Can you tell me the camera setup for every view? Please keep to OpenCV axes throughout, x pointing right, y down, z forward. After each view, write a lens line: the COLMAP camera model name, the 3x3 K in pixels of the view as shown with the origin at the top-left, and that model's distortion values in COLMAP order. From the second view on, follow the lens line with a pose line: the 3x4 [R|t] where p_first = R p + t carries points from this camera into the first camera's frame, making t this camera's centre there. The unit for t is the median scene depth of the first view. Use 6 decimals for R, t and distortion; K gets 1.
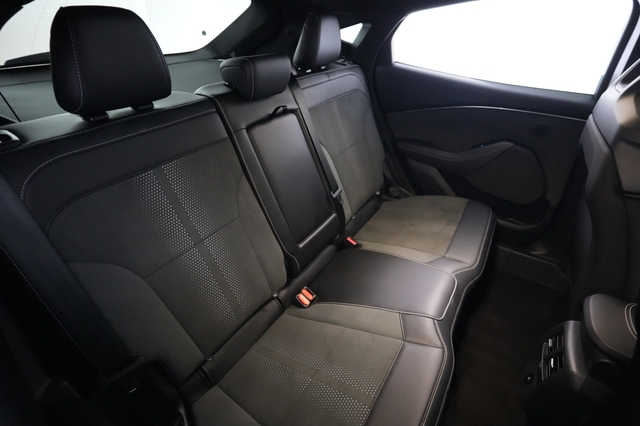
lens RADIAL K [[320.4, 0, 320.0], [0, 320.4, 213.0], [0, 0, 1]] dist [-0.000916, -0.000078]
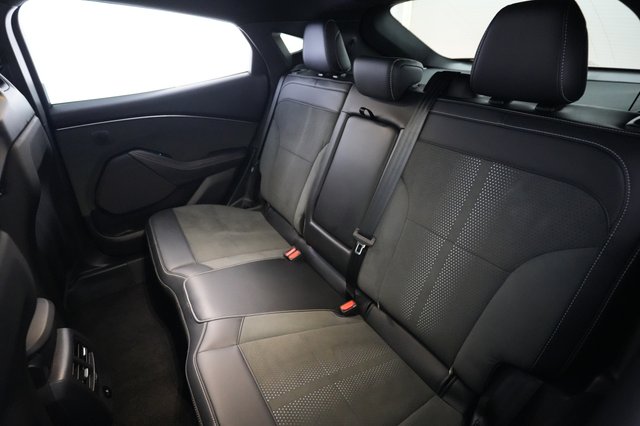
lens RADIAL K [[326.2, 0, 320.0], [0, 326.2, 213.0], [0, 0, 1]] dist [-0.000124, 0.000004]
pose [[-0.436409, 0.443705, -0.782734, 0.805988], [-0.464778, 0.633720, 0.618369, -0.638724], [0.770408, 0.633659, -0.070337, 1.088447]]
